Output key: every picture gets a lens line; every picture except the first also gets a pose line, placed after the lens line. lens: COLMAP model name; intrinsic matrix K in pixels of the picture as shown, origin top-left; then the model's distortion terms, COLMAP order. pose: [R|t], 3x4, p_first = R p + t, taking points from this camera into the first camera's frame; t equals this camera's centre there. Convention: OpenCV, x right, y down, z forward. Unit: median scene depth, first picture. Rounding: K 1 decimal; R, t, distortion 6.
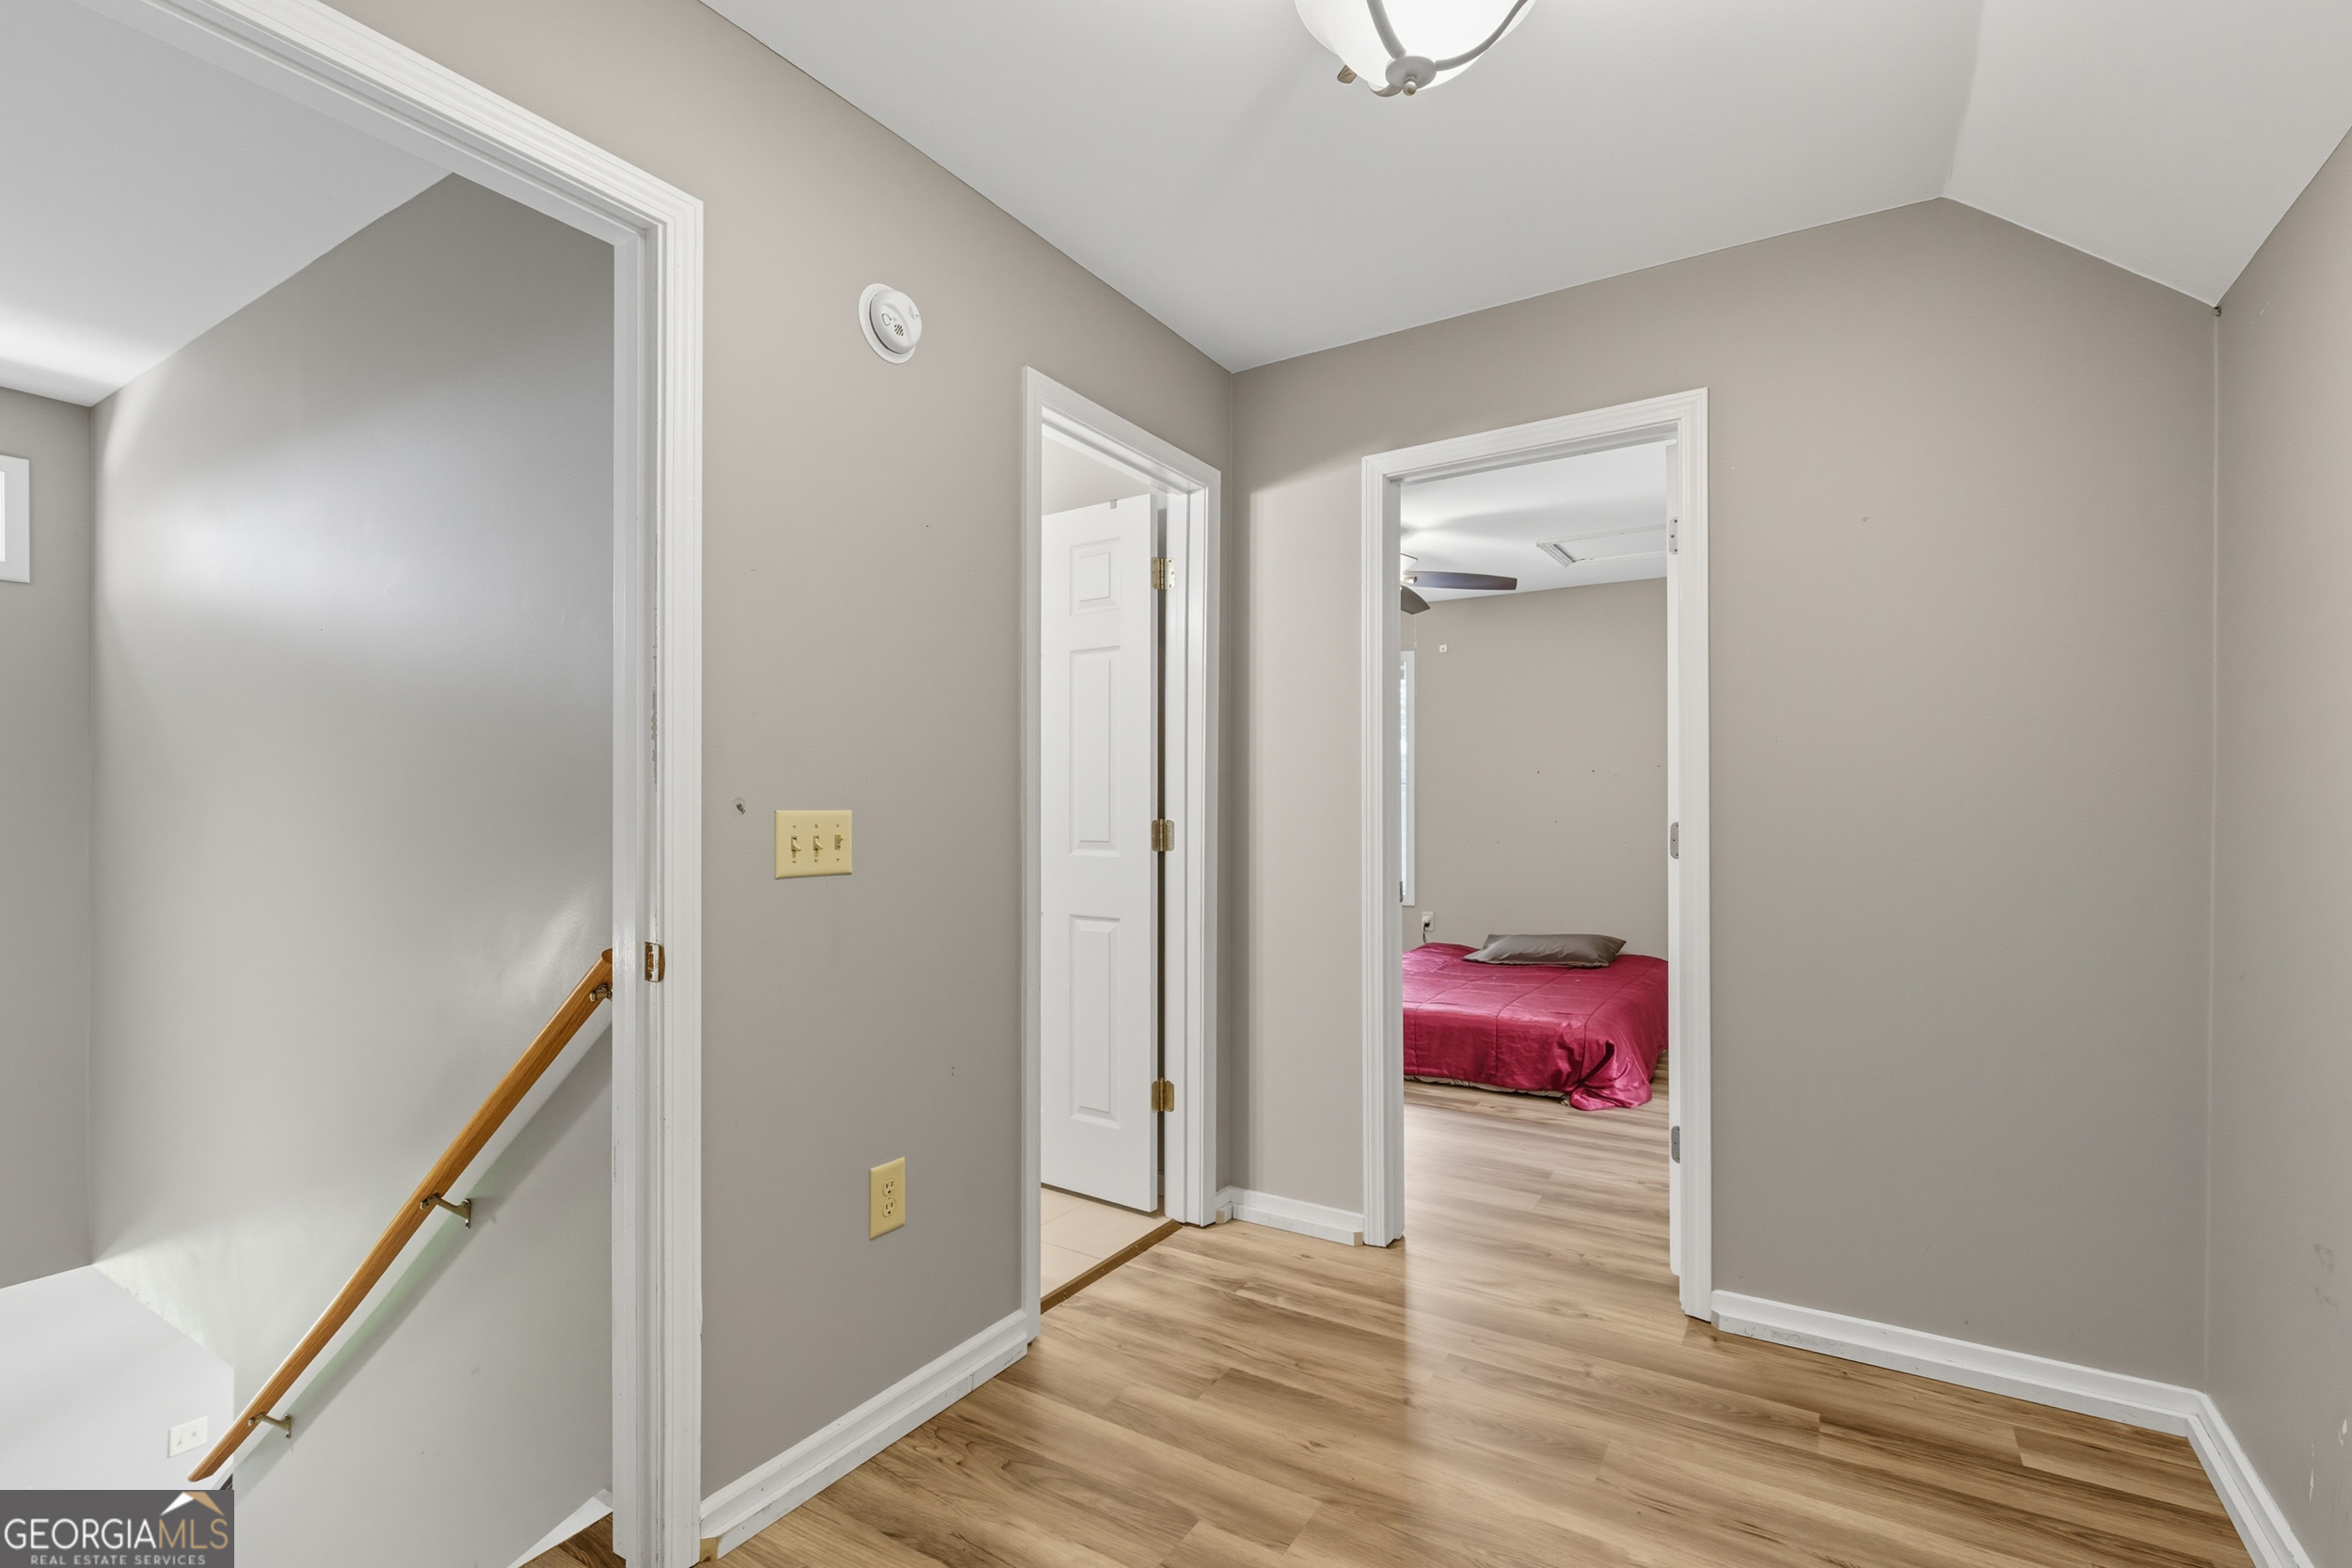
lens RADIAL K [[1057.4, 0, 1183.1], [0, 1057.4, 799.4], [0, 0, 1]] dist [-0.003258, -0.000471]
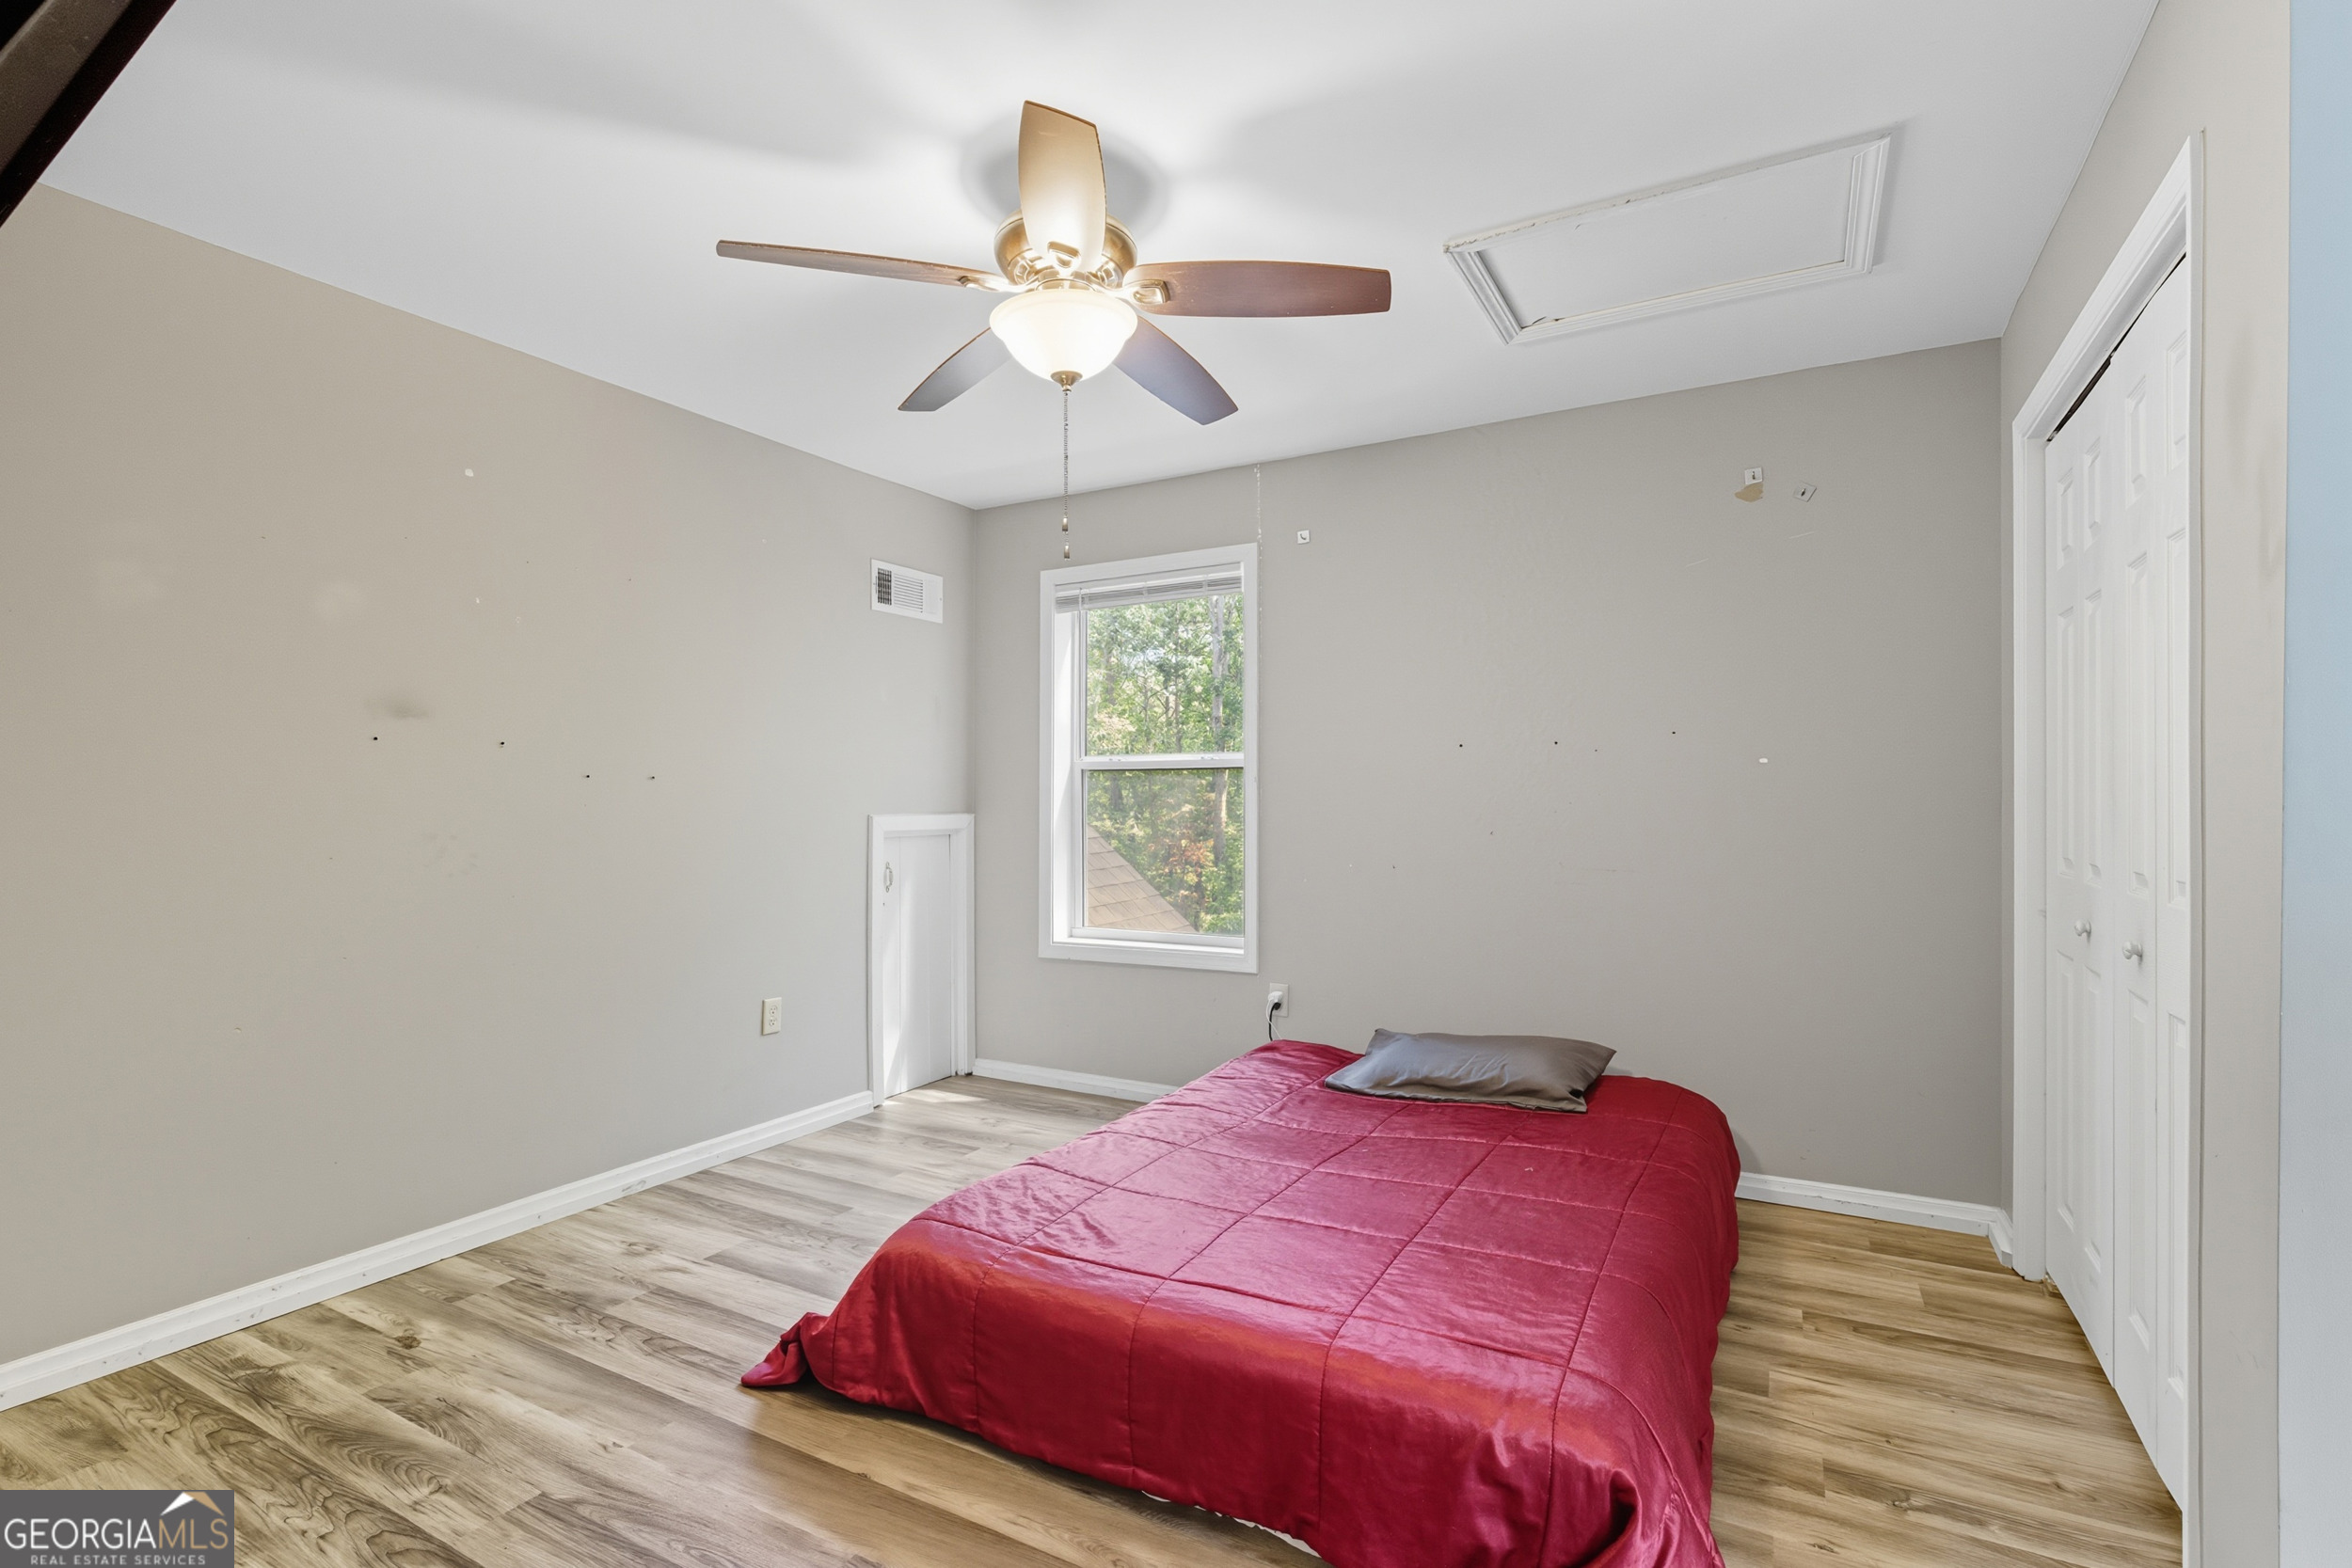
lens RADIAL K [[1057.4, 0, 1183.1], [0, 1057.4, 799.4], [0, 0, 1]] dist [-0.003258, -0.000471]
pose [[0.999110, -0.002562, 0.042108, 0.239979], [0.002385, 0.999988, 0.004256, 0.001673], [-0.042118, -0.004152, 0.999104, 0.646964]]
